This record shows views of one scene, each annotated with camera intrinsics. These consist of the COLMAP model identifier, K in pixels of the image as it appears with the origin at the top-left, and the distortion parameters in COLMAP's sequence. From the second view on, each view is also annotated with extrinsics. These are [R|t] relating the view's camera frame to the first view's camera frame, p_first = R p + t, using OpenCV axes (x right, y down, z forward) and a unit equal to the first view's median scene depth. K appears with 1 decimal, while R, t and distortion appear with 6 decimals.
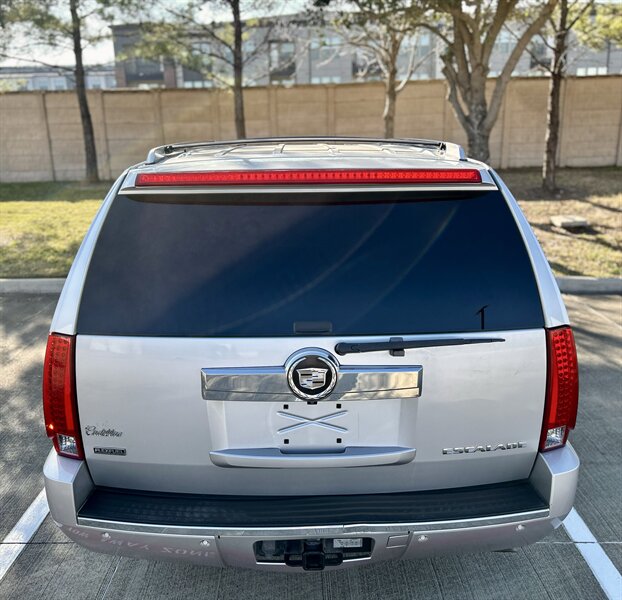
lens RADIAL K [[641.9, 0, 294.0], [0, 641.9, 314.6], [0, 0, 1]] dist [0.019317, 0.000000]
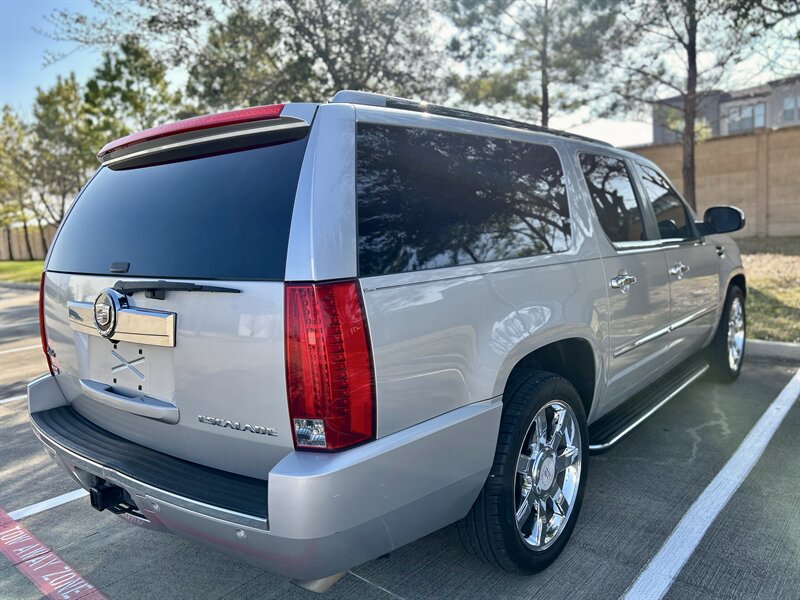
lens RADIAL K [[634.7, 0, 396.7], [0, 634.7, 303.1], [0, 0, 1]] dist [0.058775, -0.057177]
pose [[0.753331, 0.063320, -0.654586, 0.922213], [-0.154916, 0.984430, -0.083058, 0.082122], [0.639135, 0.163976, 0.751411, 0.454291]]
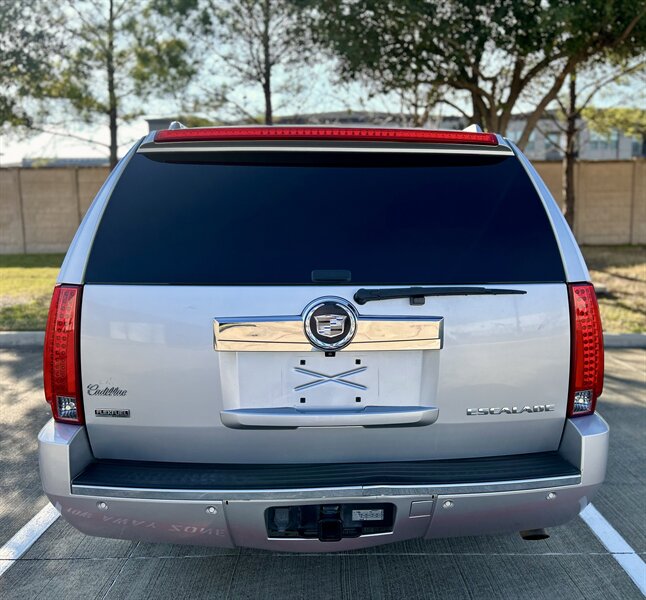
lens RADIAL K [[644.4, 0, 346.3], [0, 644.4, 307.7], [0, 0, 1]] dist [0.017391, 0.000000]
pose [[0.999256, 0.009139, 0.037462, 0.014510], [-0.003024, 0.987091, -0.160134, 0.197707], [-0.038441, 0.159902, 0.986384, 0.037858]]
